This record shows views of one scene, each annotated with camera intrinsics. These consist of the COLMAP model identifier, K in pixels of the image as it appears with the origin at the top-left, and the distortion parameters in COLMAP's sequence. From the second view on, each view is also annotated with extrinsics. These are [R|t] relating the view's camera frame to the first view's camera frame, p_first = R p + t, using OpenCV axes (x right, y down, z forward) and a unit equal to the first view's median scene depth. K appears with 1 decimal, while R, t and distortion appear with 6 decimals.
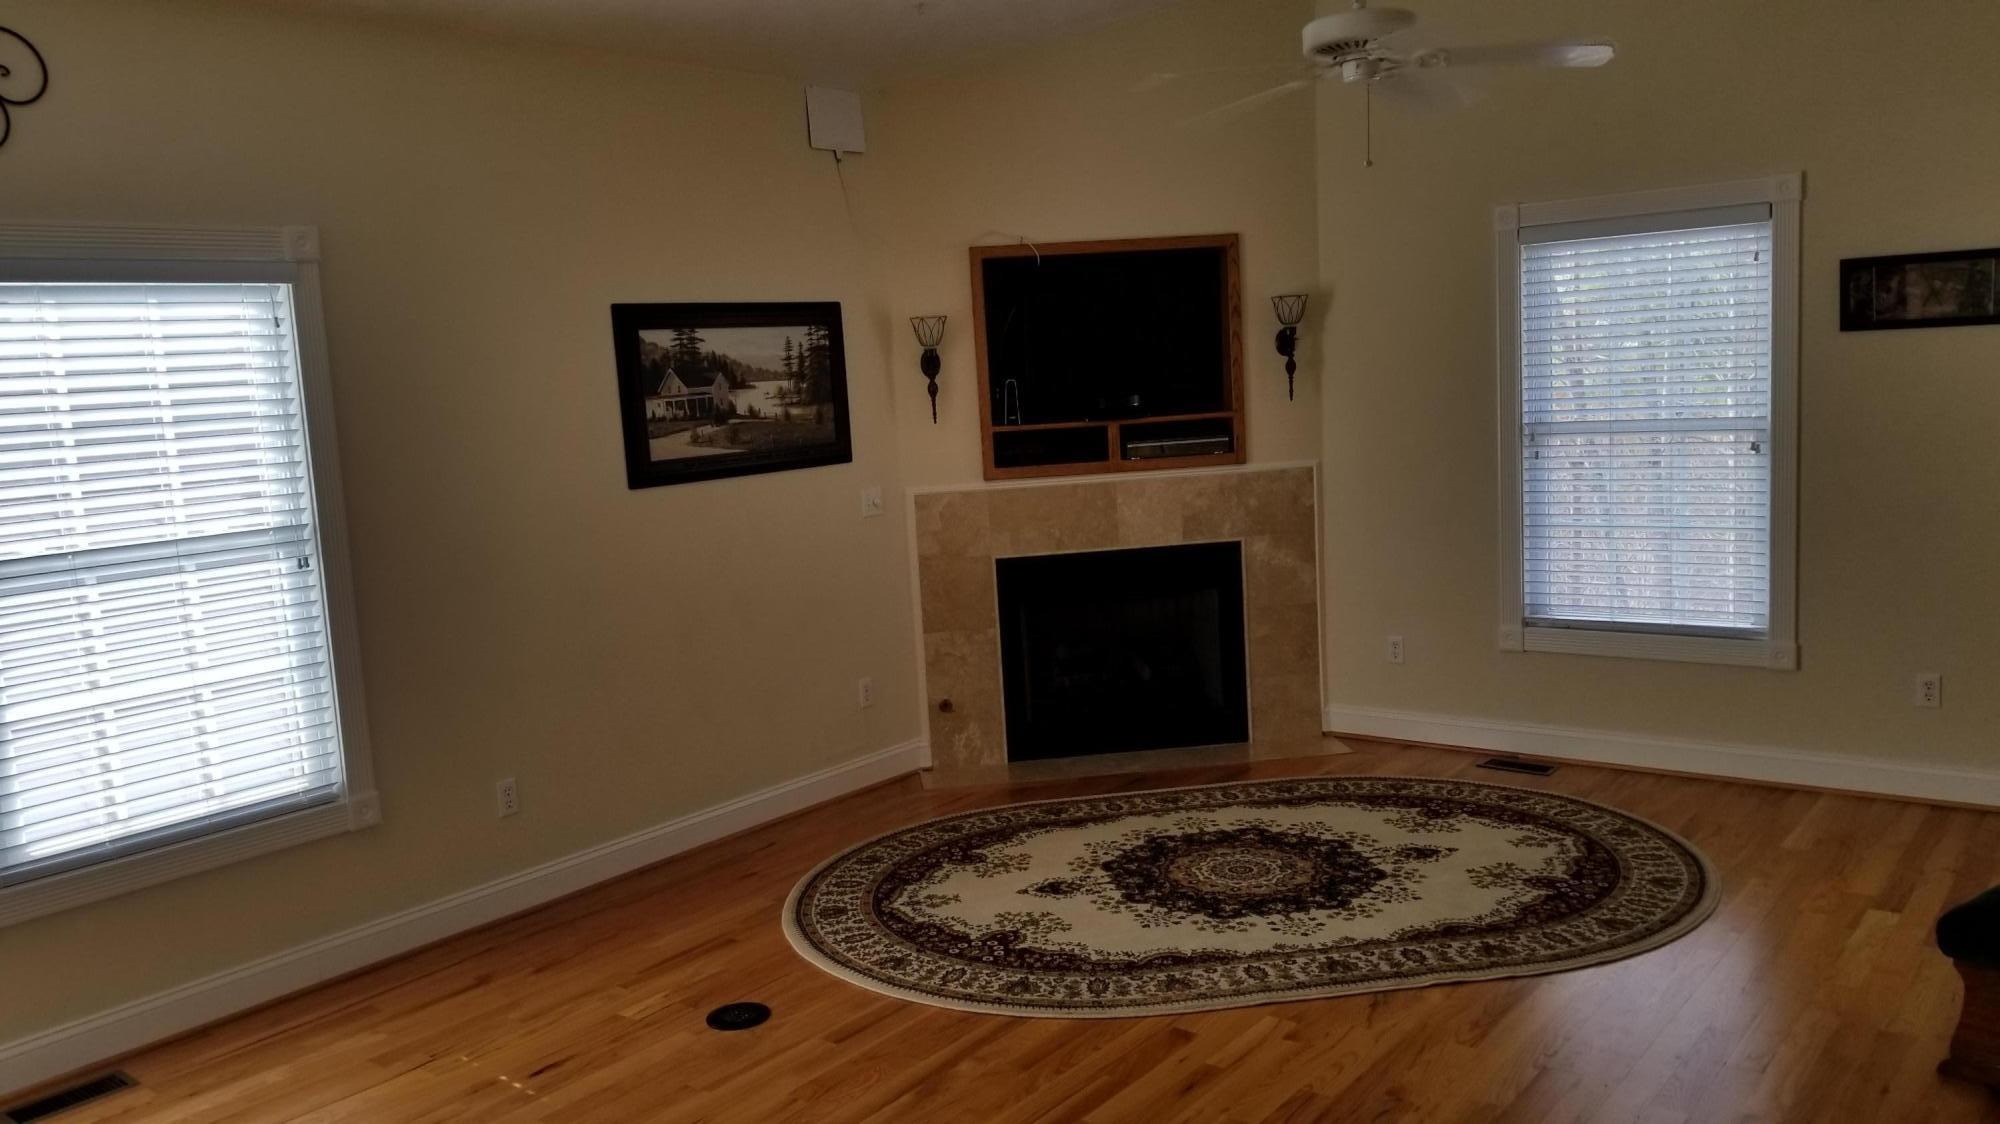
lens RADIAL K [[1564.9, 0, 984.1], [0, 1564.9, 566.3], [0, 0, 1]] dist [0.075852, -0.121033]
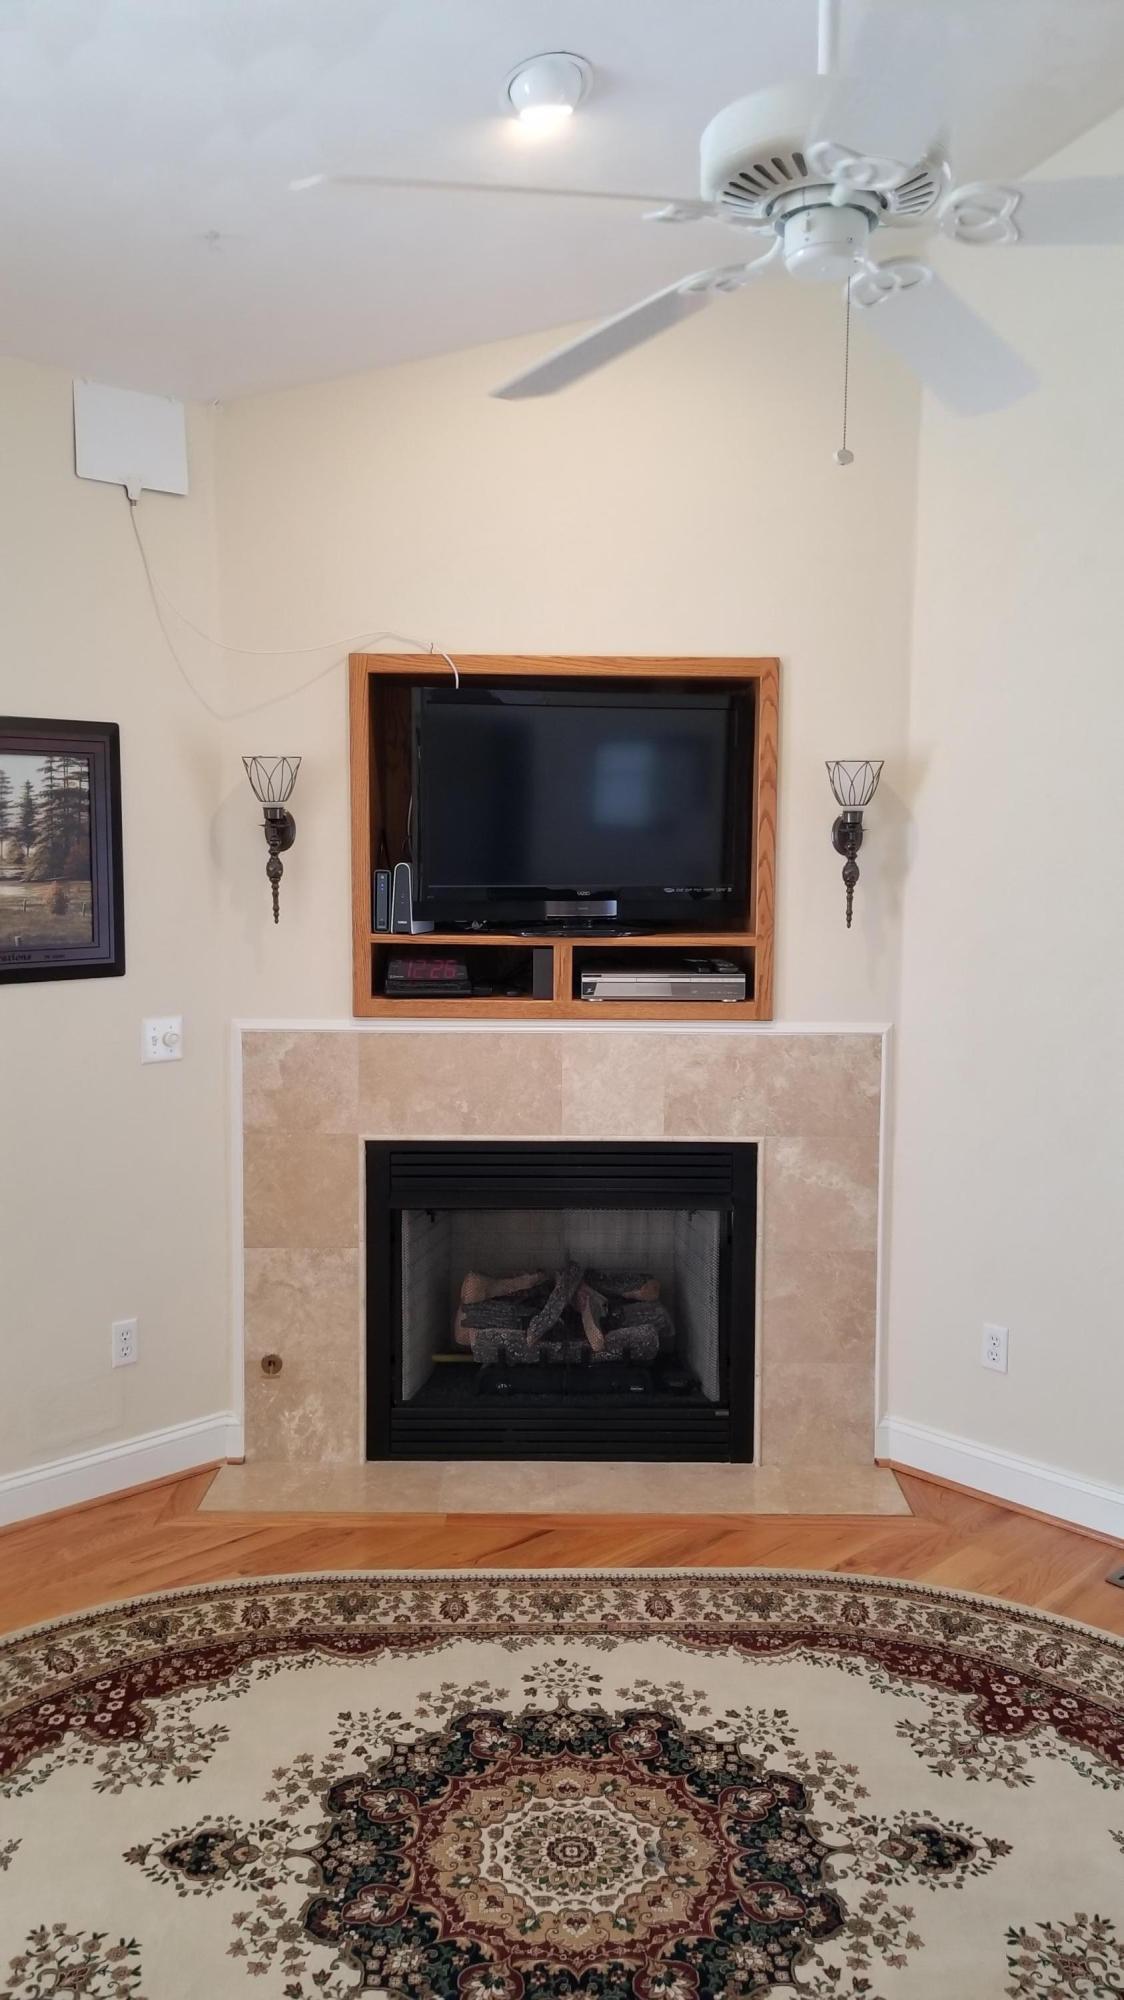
lens RADIAL K [[1564.9, 0, 581.6], [0, 1564.9, 951.0], [0, 0, 1]] dist [0.075852, -0.121033]
pose [[0.992025, 0.074713, -0.101508, 0.166037], [-0.079711, 0.995751, -0.046103, -0.063572], [0.097632, 0.053827, 0.993766, 0.397997]]
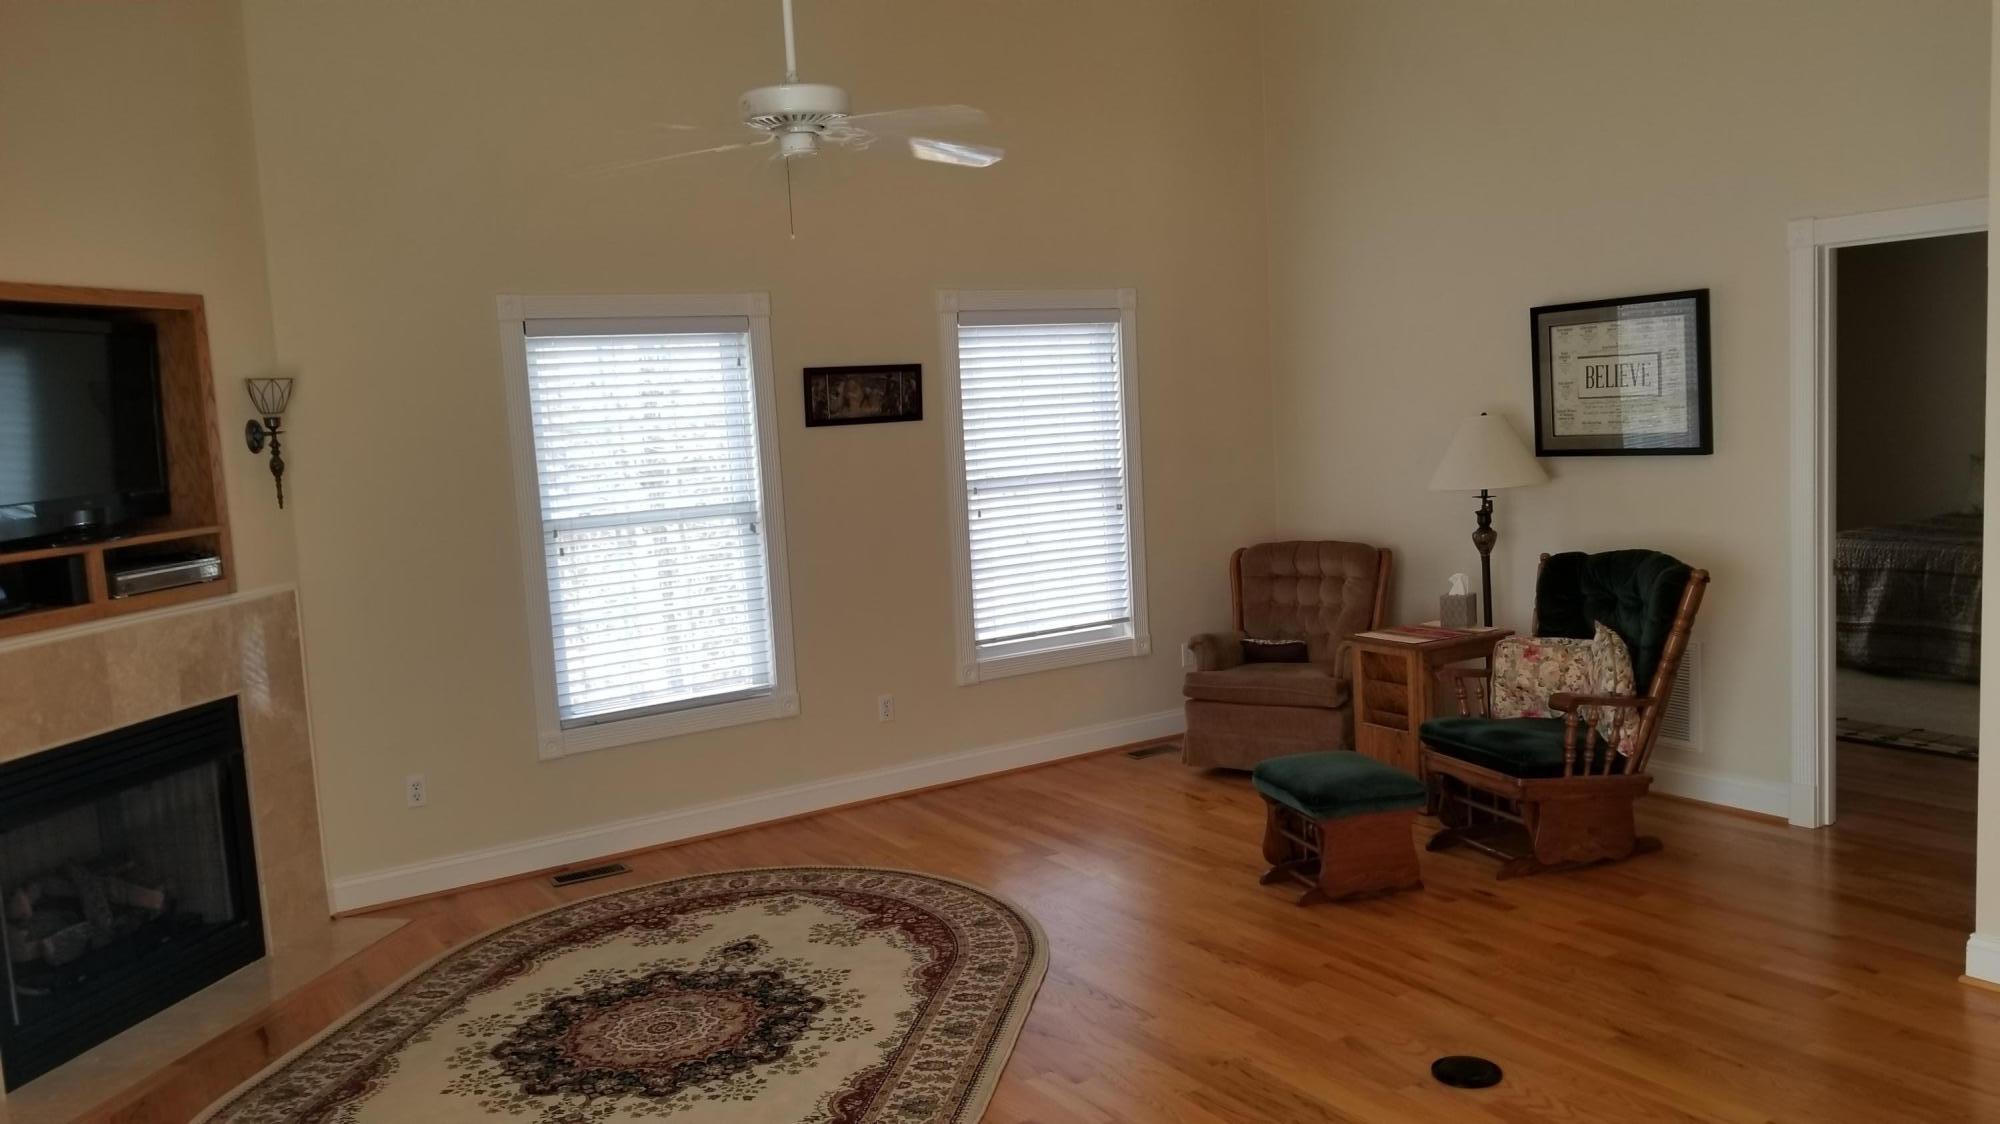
lens RADIAL K [[1564.9, 0, 1036.5], [0, 1564.9, 552.8], [0, 0, 1]] dist [0.075852, -0.121033]
pose [[0.303748, -0.056368, 0.951083, -0.487918], [0.158944, 0.987257, 0.007750, -0.030954], [-0.939401, 0.148815, 0.308837, 0.424869]]
